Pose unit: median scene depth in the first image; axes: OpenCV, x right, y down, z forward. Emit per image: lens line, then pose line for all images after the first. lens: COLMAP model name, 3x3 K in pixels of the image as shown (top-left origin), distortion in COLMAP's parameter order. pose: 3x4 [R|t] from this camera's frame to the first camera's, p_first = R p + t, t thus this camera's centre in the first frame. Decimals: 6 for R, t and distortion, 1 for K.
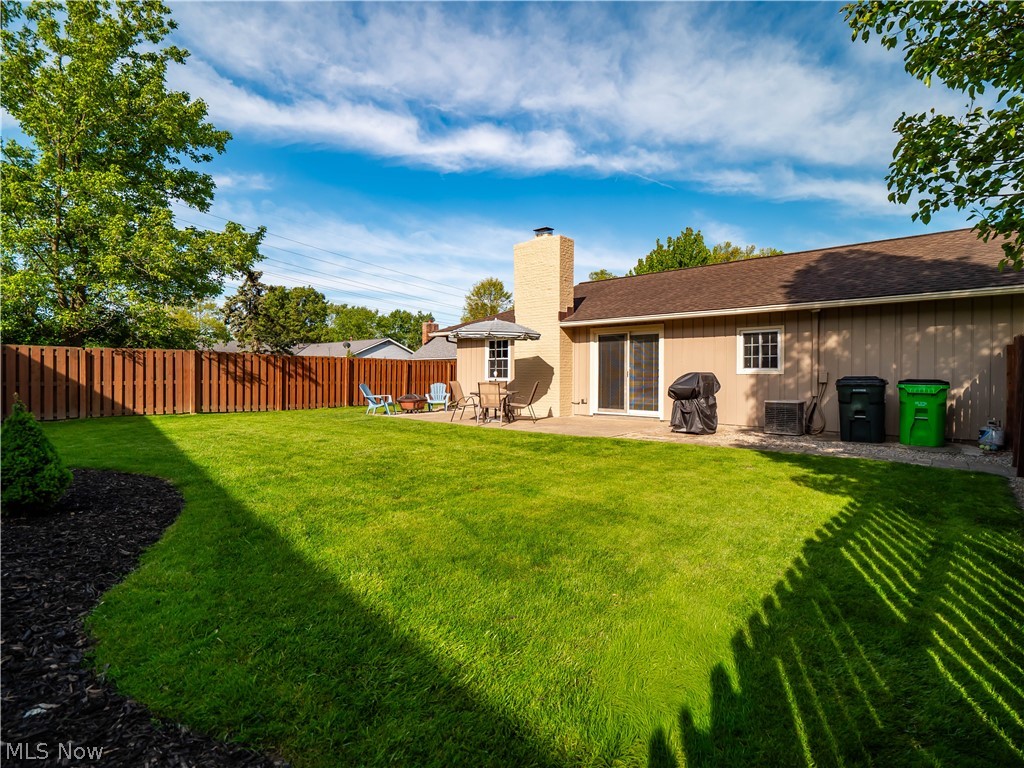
lens RADIAL K [[511.2, 0, 512.0], [0, 511.2, 384.0], [0, 0, 1]] dist [-0.015597, -0.000204]
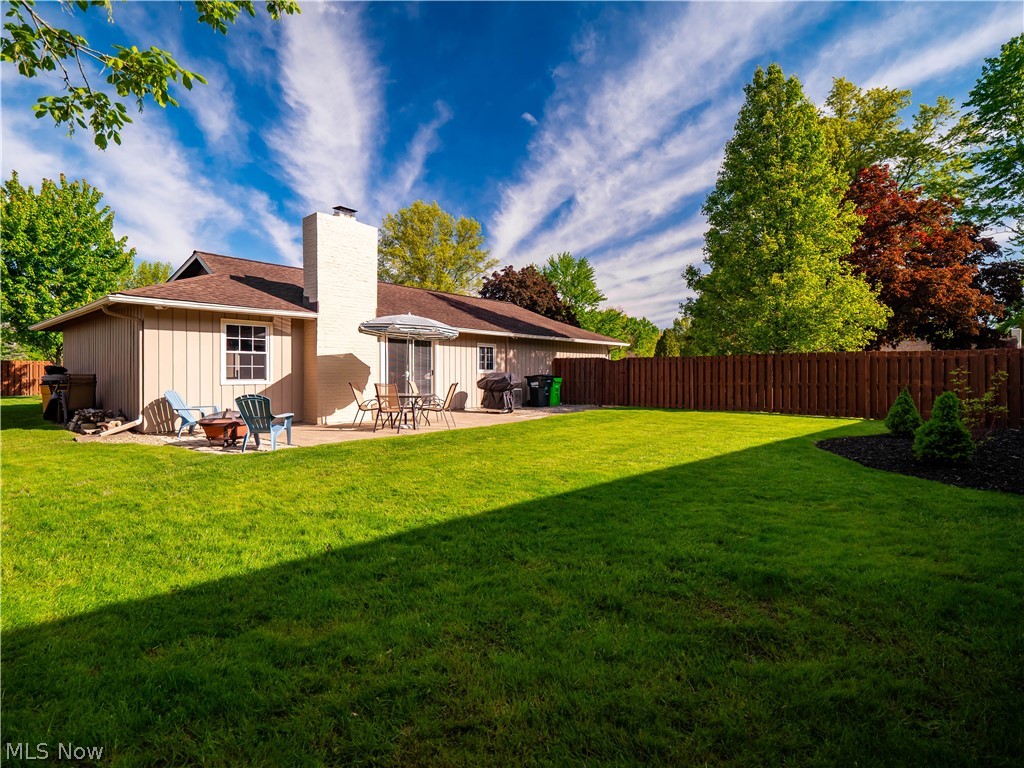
lens RADIAL K [[503.9, 0, 515.4], [0, 503.9, 364.0], [0, 0, 1]] dist [-0.004906, -0.010266]
pose [[-0.079096, 0.013660, 0.996773, -0.893429], [0.023302, 0.999658, -0.011850, -0.020611], [-0.996595, 0.022289, -0.079387, 0.838058]]
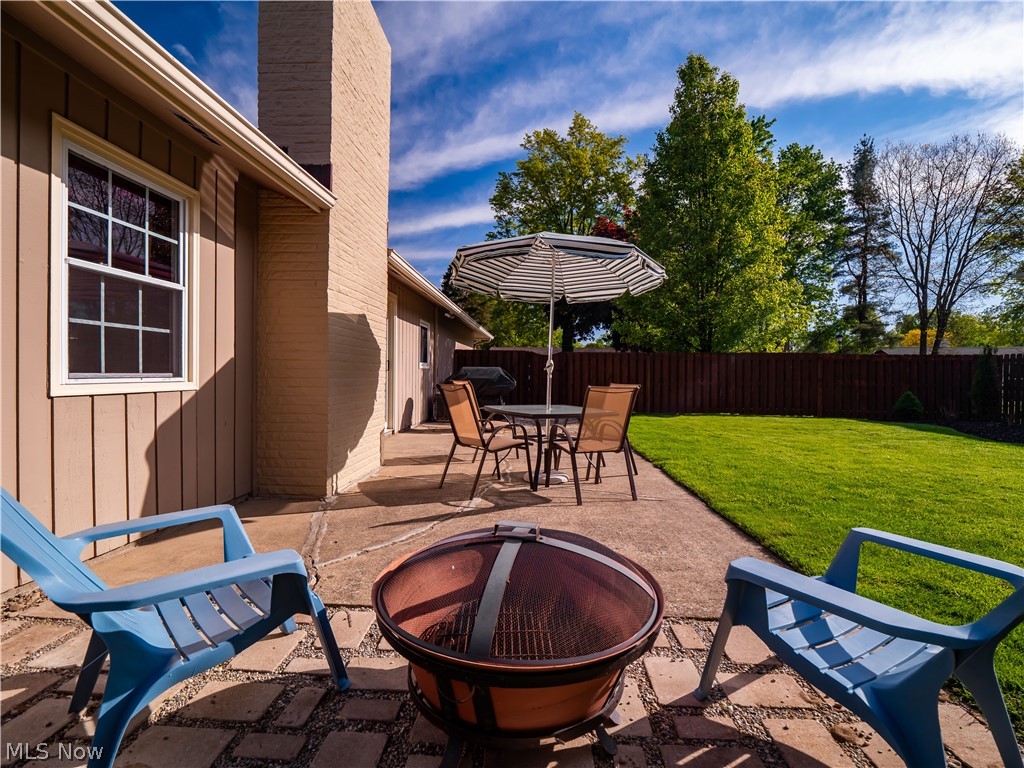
lens RADIAL K [[505.2, 0, 515.3], [0, 505.2, 378.8], [0, 0, 1]] dist [-0.011897, -0.000204]
pose [[-0.662331, -0.016965, 0.749020, -0.317226], [0.005176, 0.999616, 0.027218, -0.018615], [-0.749194, 0.021904, -0.661989, 1.234410]]
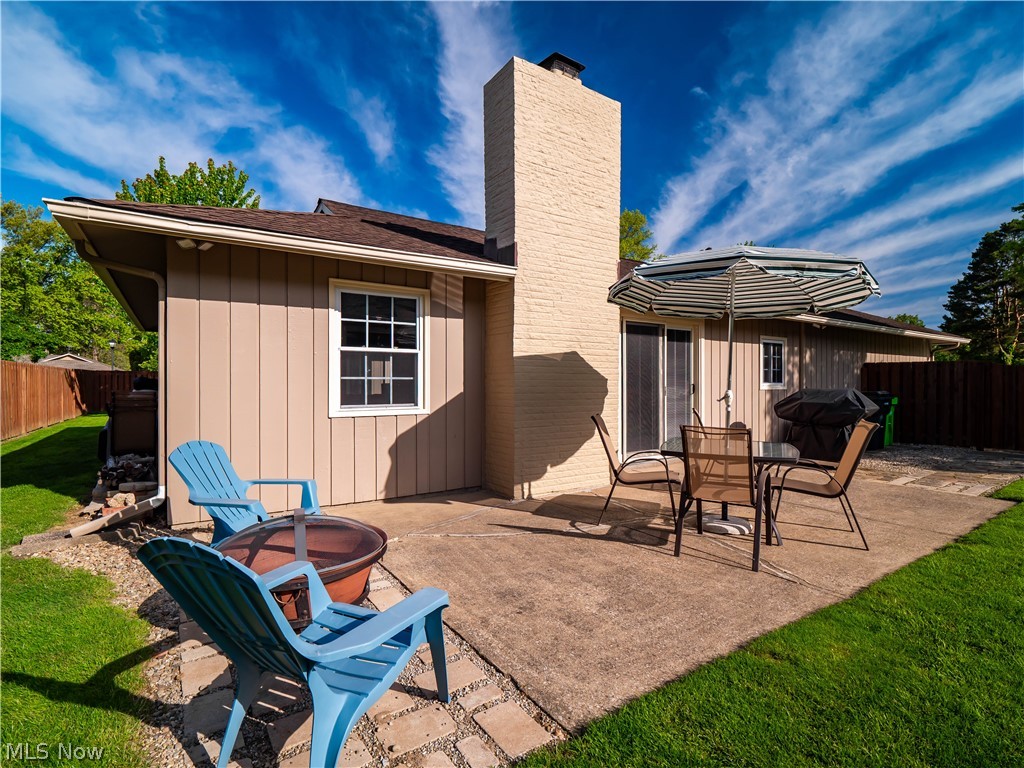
lens RADIAL K [[511.2, 0, 512.0], [0, 511.2, 384.0], [0, 0, 1]] dist [-0.015597, -0.000204]
pose [[0.214400, -0.006614, 0.976723, -0.411864], [0.020366, 0.999790, 0.002300, -0.031208], [-0.976534, 0.019399, 0.214490, 1.022134]]
